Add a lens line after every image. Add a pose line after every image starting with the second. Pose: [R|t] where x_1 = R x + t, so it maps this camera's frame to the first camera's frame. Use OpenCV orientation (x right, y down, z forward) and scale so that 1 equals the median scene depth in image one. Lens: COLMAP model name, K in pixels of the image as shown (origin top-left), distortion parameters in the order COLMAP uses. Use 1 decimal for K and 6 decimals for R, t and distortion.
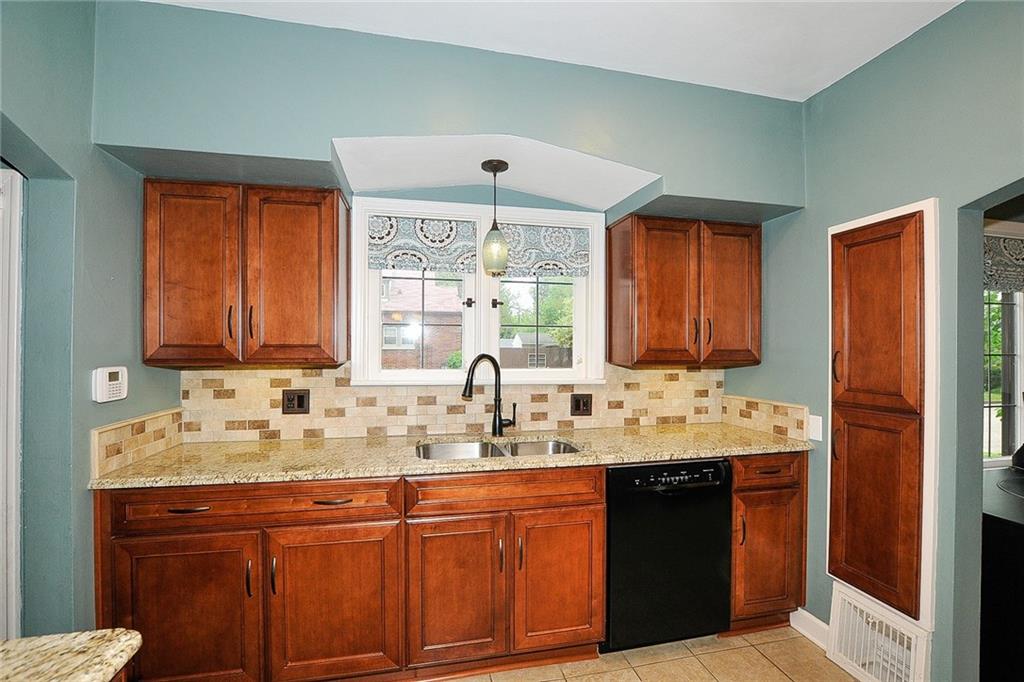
lens RADIAL K [[449.7, 0, 514.5], [0, 449.7, 349.7], [0, 0, 1]] dist [-0.030192, 0.000964]
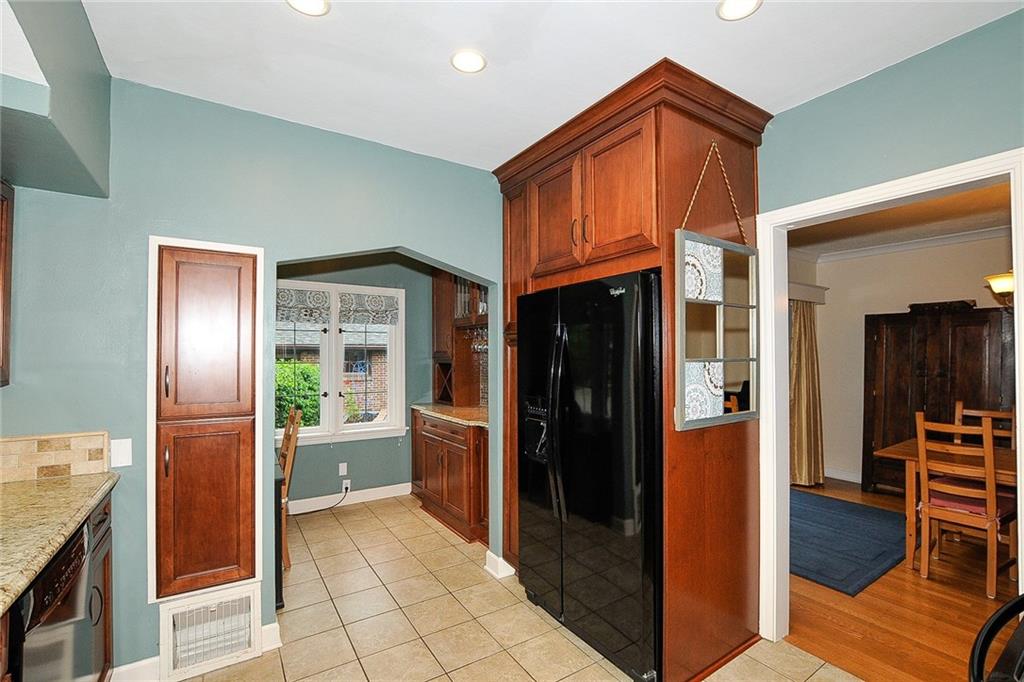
lens RADIAL K [[449.7, 0, 514.5], [0, 449.7, 349.7], [0, 0, 1]] dist [-0.030192, 0.000964]
pose [[-0.354723, 0.010265, 0.934915, -0.449947], [-0.001348, 0.999933, -0.011491, -0.022247], [-0.934970, -0.005336, -0.354686, 0.612054]]
